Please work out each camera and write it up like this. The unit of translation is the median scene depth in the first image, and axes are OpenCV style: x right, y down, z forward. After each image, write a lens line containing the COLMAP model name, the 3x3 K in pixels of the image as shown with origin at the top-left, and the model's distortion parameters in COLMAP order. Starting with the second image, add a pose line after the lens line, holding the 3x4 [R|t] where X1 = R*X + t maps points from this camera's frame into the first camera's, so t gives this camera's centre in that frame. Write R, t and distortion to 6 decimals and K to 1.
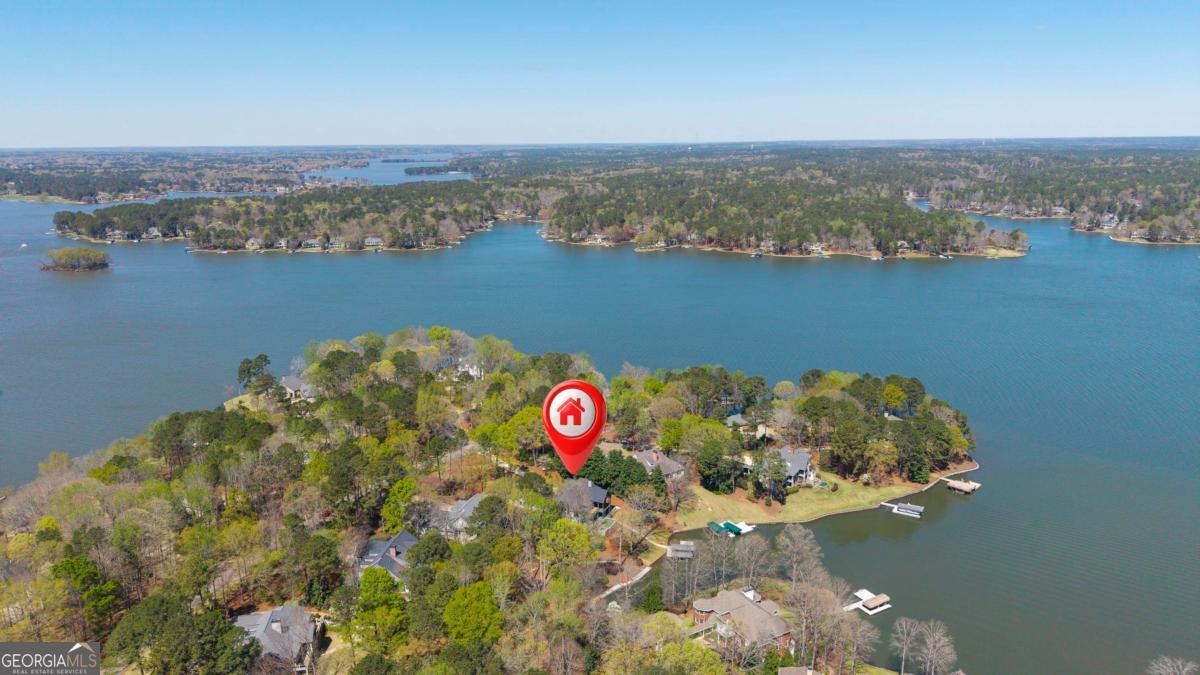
lens RADIAL K [[765.4, 0, 600.0], [0, 765.4, 337.5], [0, 0, 1]] dist [0.022867, -0.043314]
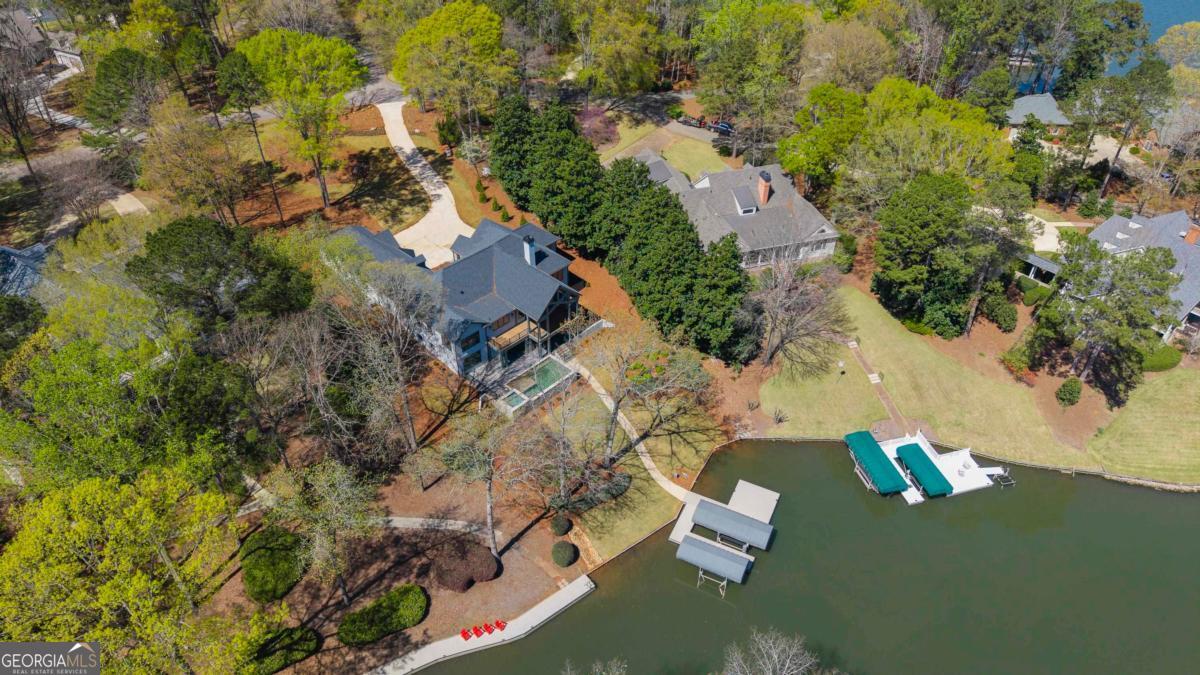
lens RADIAL K [[765.4, 0, 600.0], [0, 765.4, 337.5], [0, 0, 1]] dist [0.022867, -0.043314]
pose [[0.947333, 0.209502, -0.242216, 0.104949], [-0.081130, 0.888661, 0.451330, 0.063914], [0.309802, -0.407909, 0.858855, 0.665800]]
